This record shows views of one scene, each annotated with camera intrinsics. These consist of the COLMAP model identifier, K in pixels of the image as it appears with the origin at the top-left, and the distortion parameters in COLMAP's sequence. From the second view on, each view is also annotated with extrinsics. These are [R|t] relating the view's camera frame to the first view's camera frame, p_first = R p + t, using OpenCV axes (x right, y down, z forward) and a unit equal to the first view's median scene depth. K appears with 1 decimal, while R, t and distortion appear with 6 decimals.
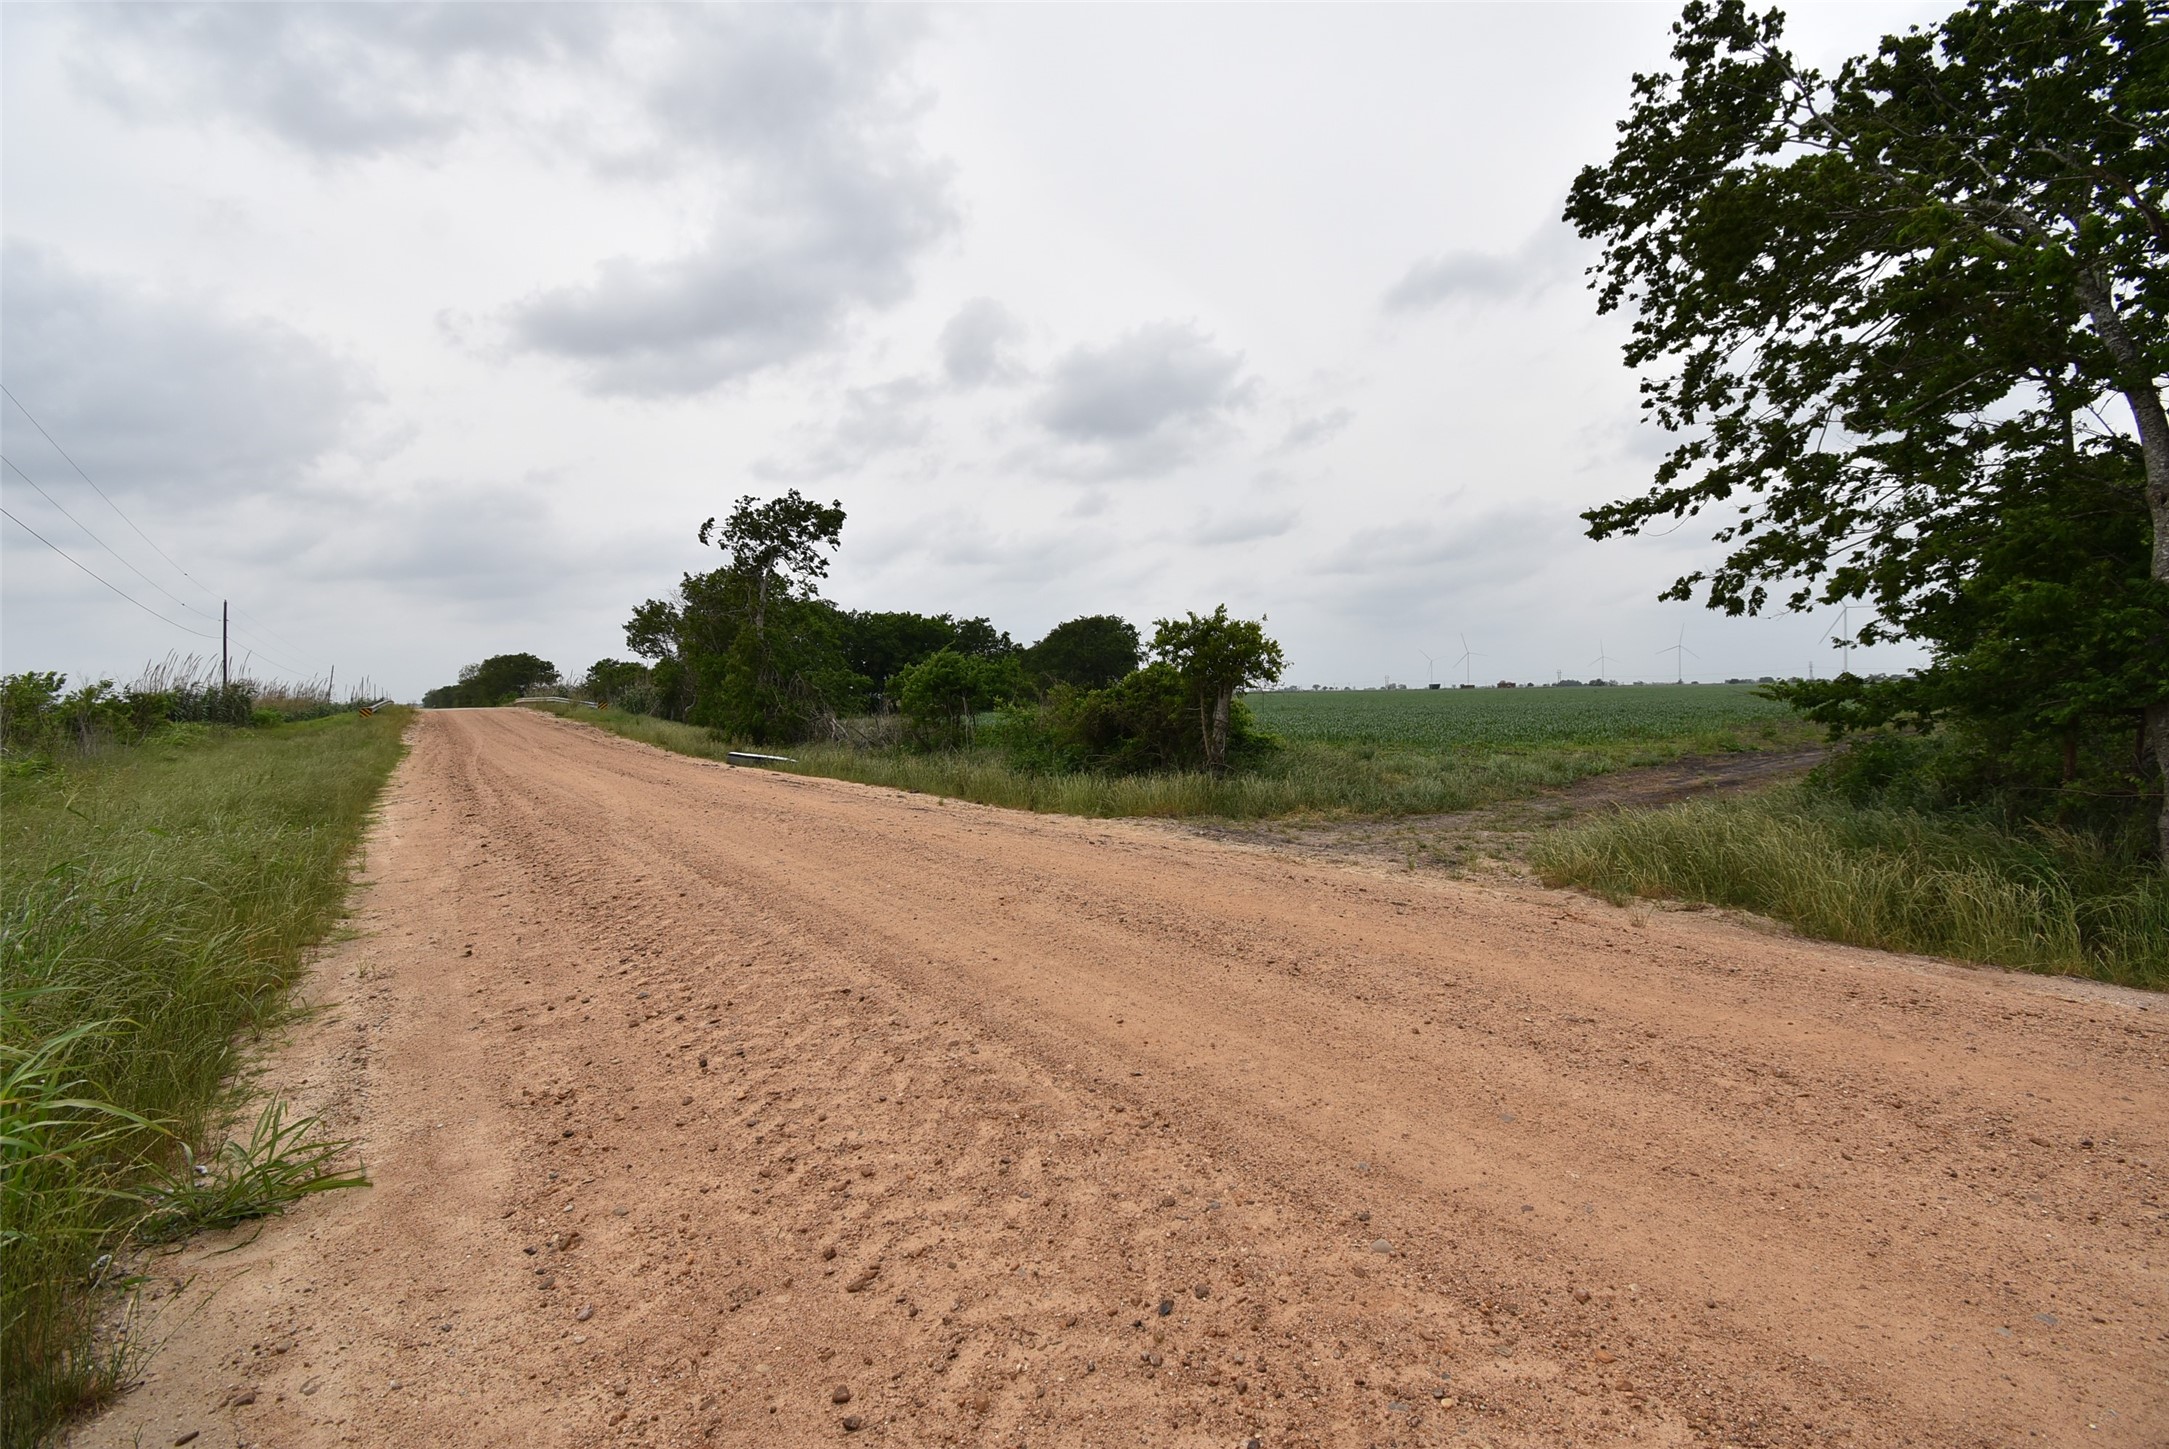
lens RADIAL K [[956.0, 0, 1073.5], [0, 956.0, 716.4], [0, 0, 1]] dist [-0.004717, -0.011461]
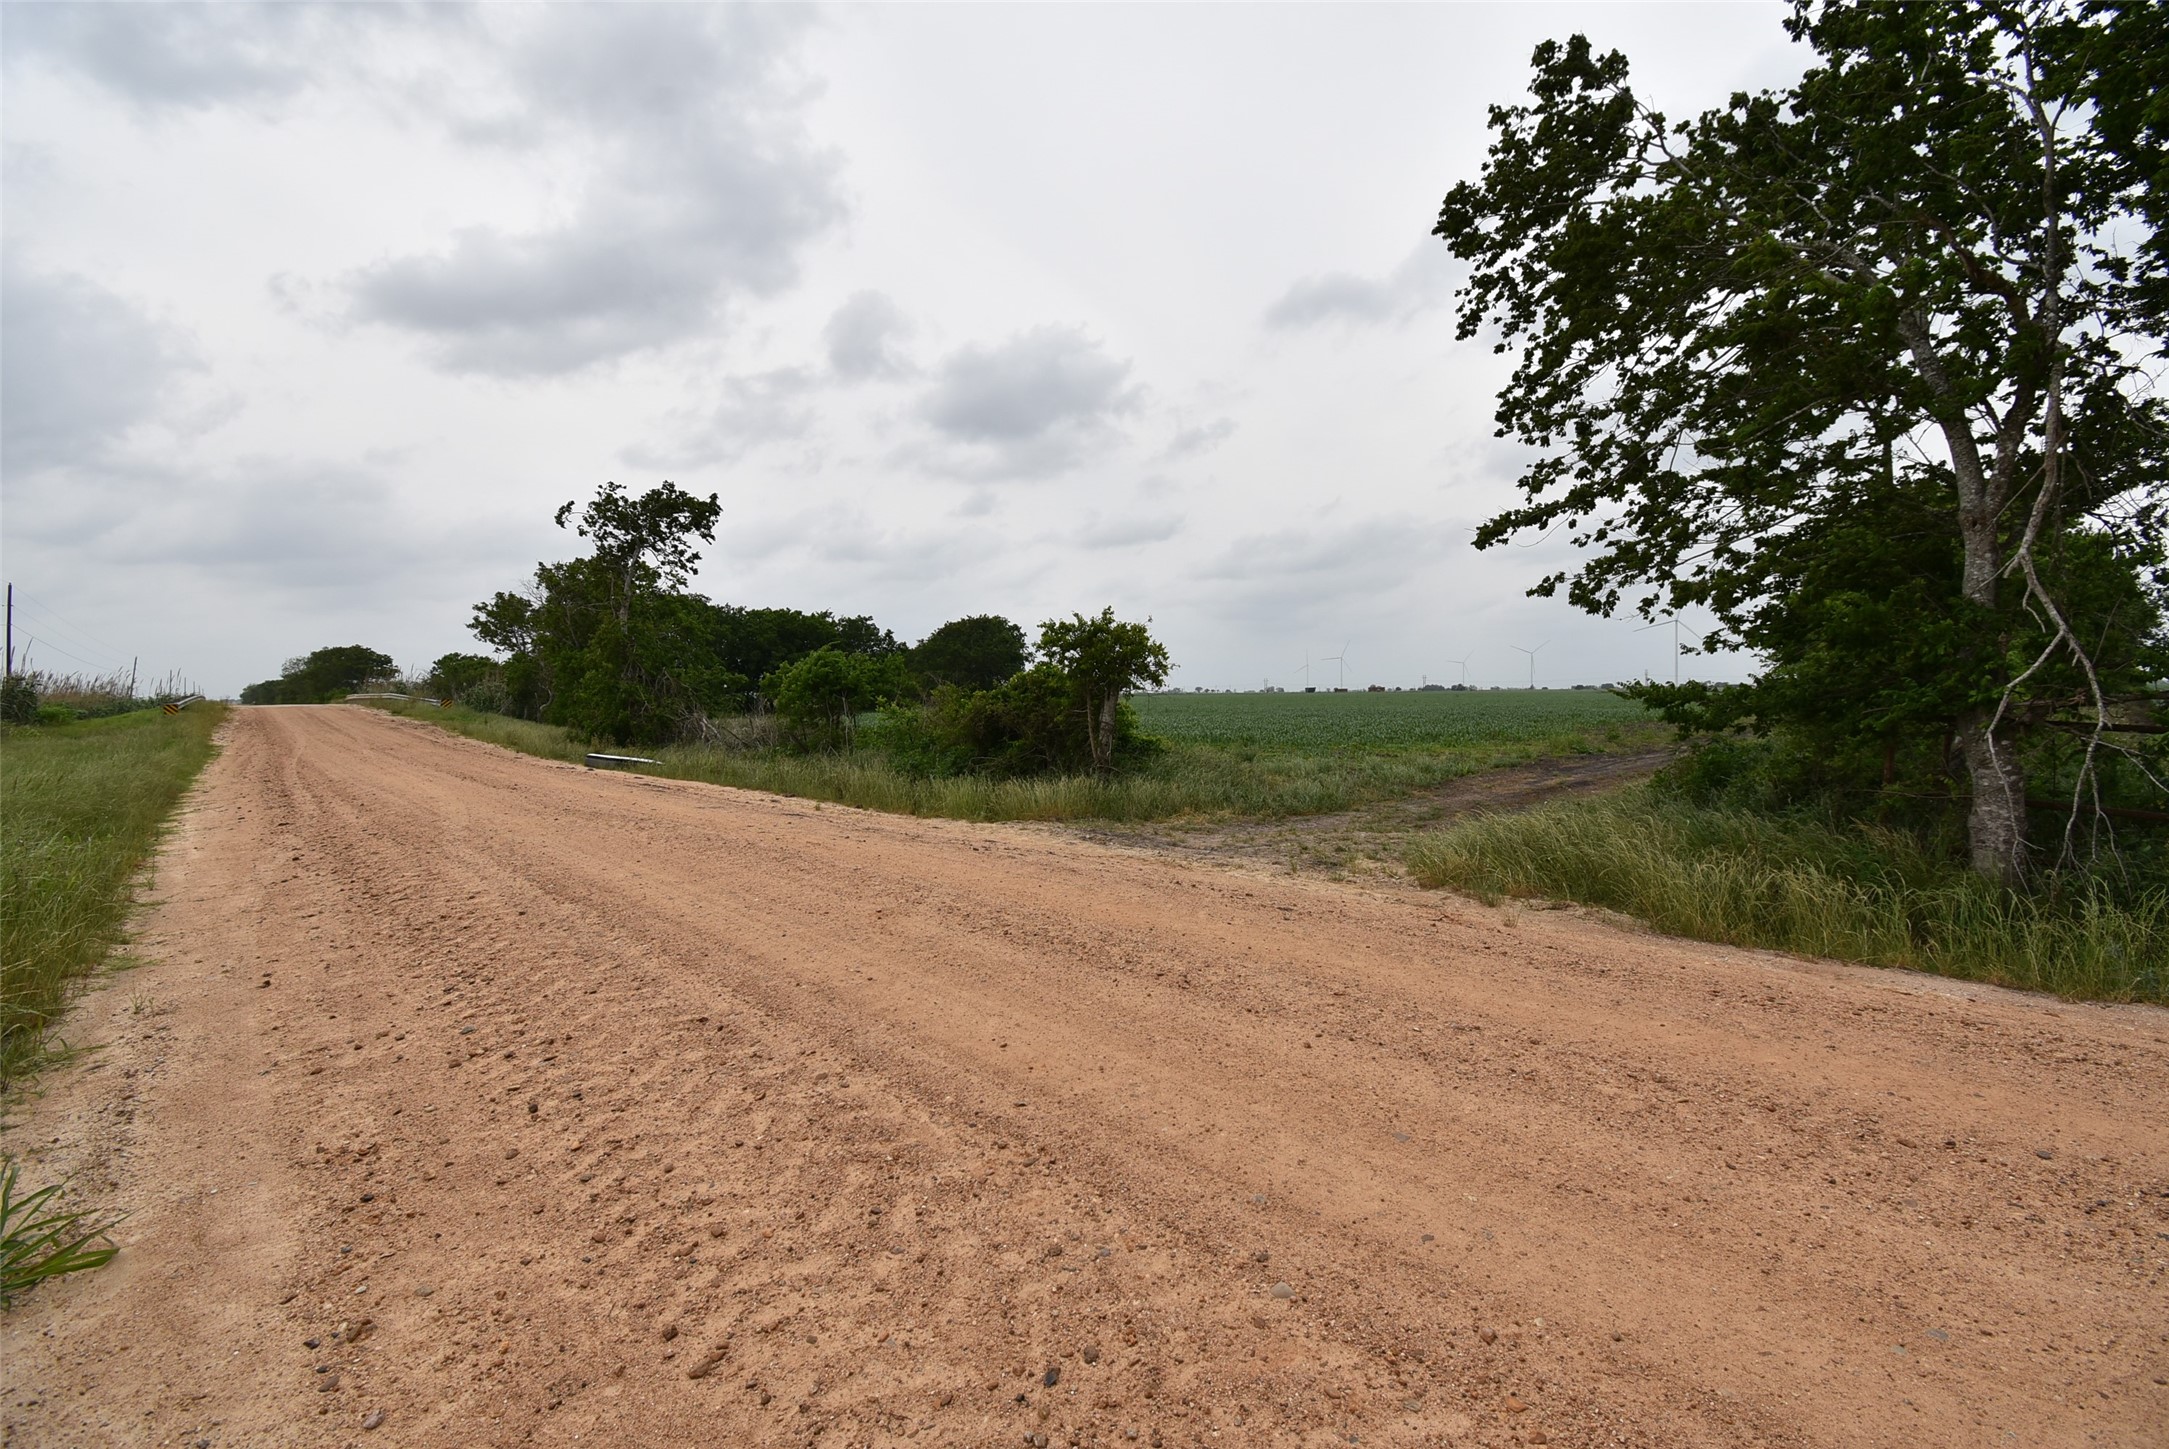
lens RADIAL K [[956.0, 0, 1073.1], [0, 956.0, 709.3], [0, 0, 1]] dist [-0.004717, -0.011461]
pose [[0.992953, 0.006261, 0.118344, 0.001156], [-0.005299, 0.999950, -0.008438, -0.001076], [-0.118391, 0.007752, 0.992937, 0.017511]]
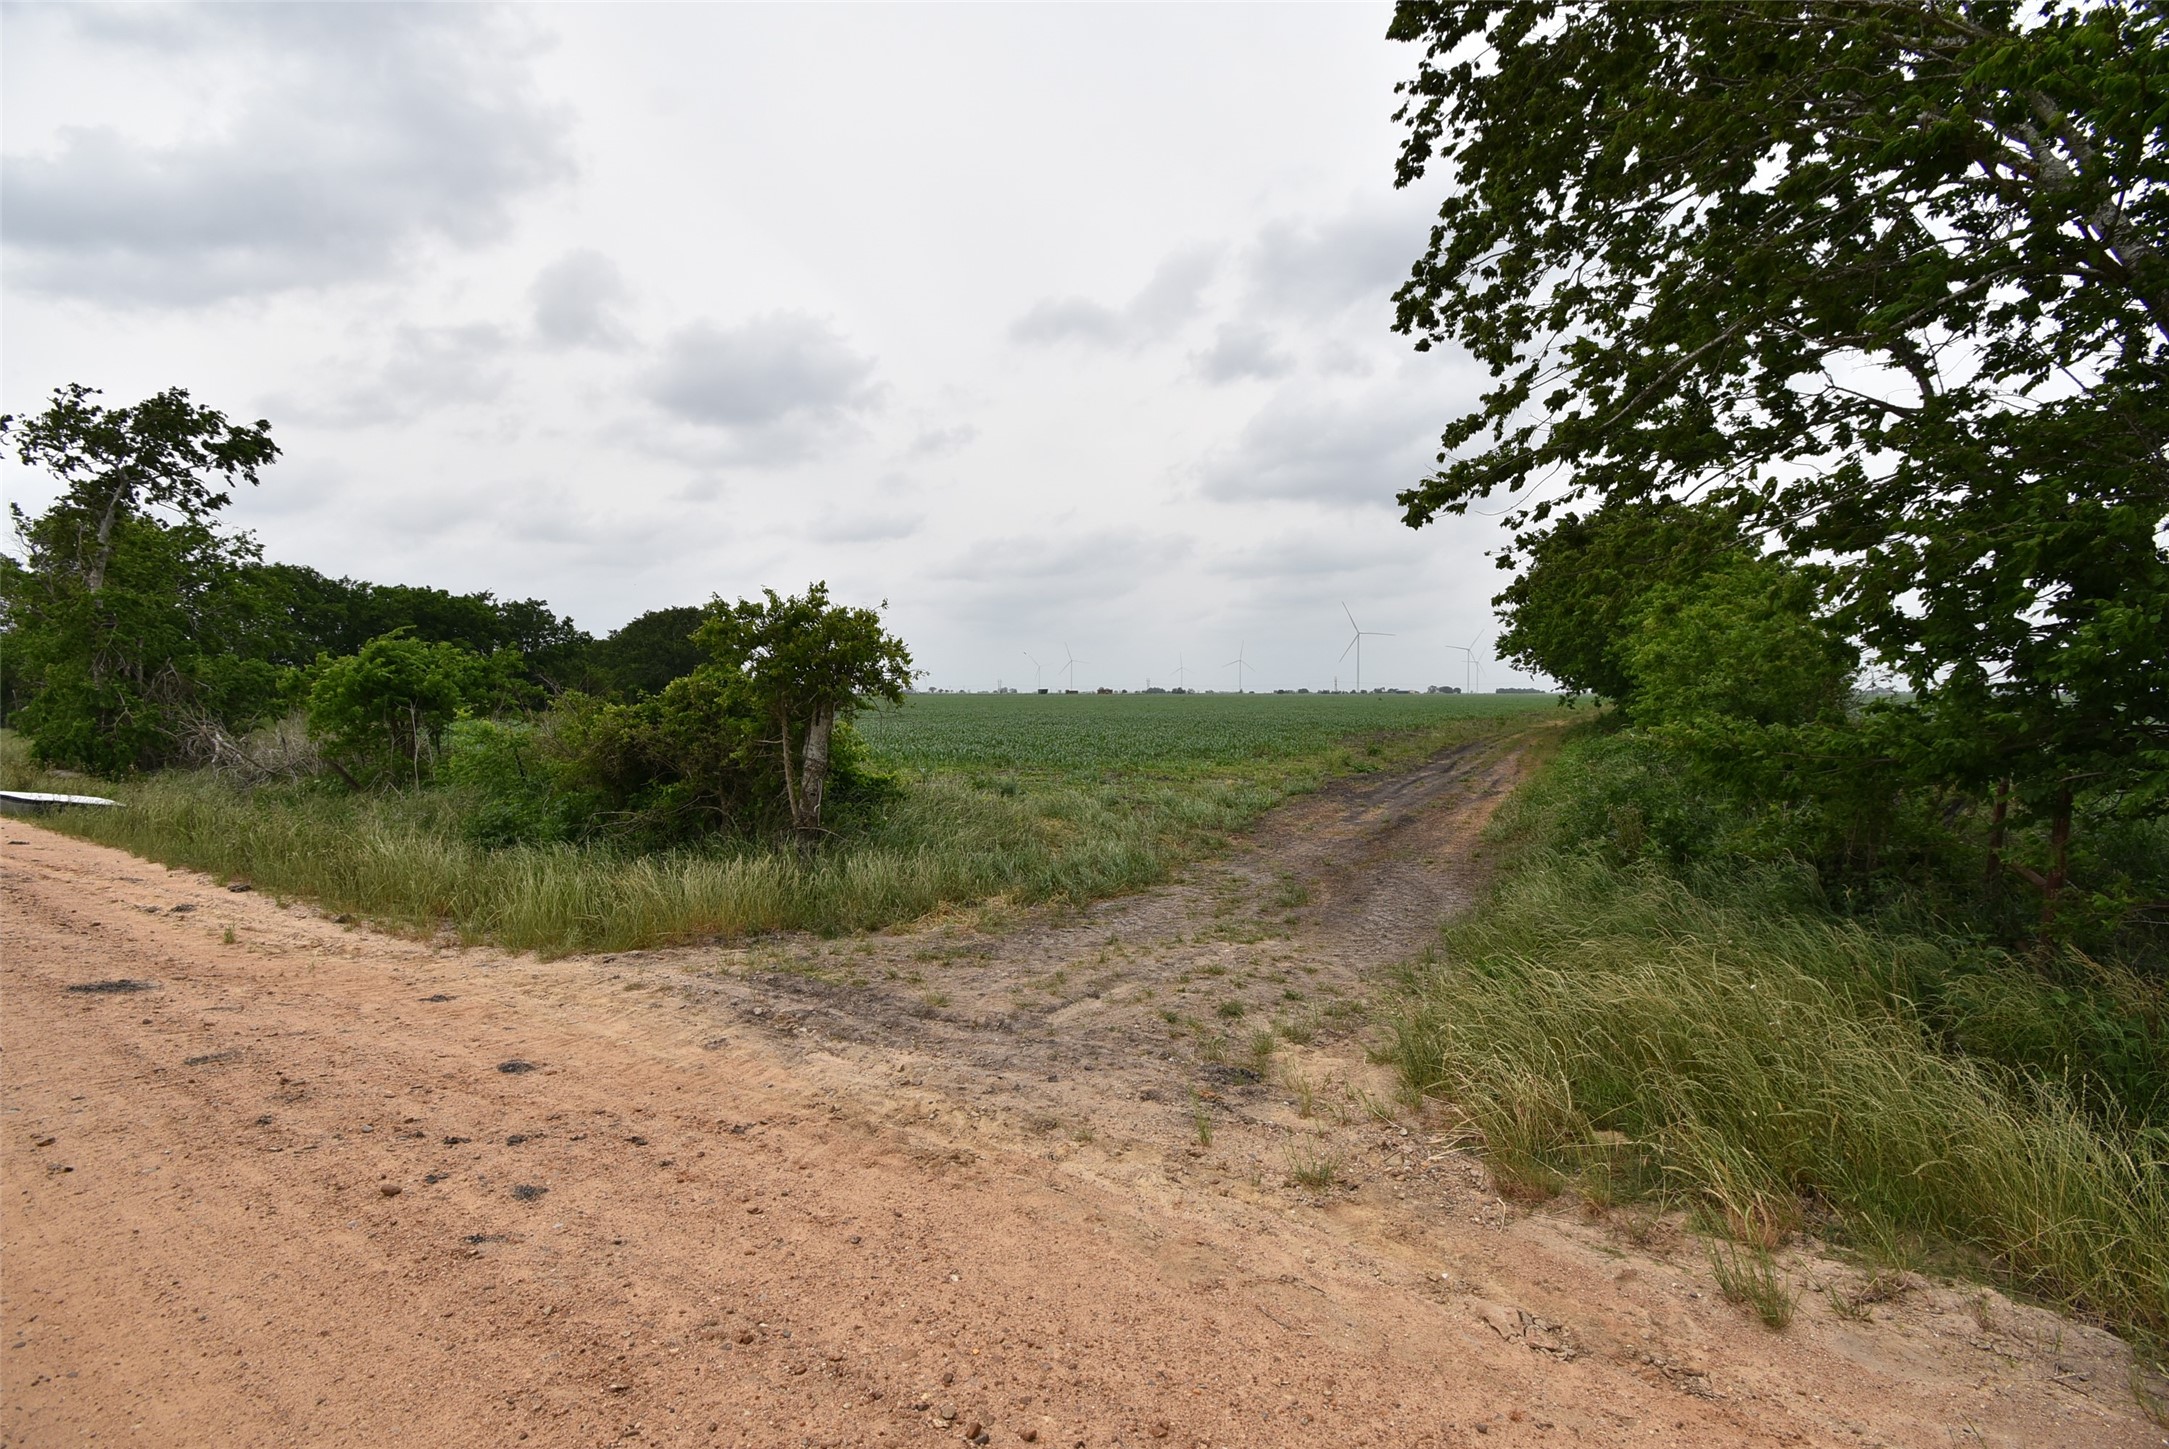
lens RADIAL K [[956.0, 0, 1073.7], [0, 956.0, 656.4], [0, 0, 1]] dist [-0.004717, -0.011461]
pose [[0.923172, 0.034258, 0.382858, 0.069802], [-0.009702, 0.997780, -0.065887, -0.025566], [-0.384265, 0.057110, 0.921455, 0.359384]]
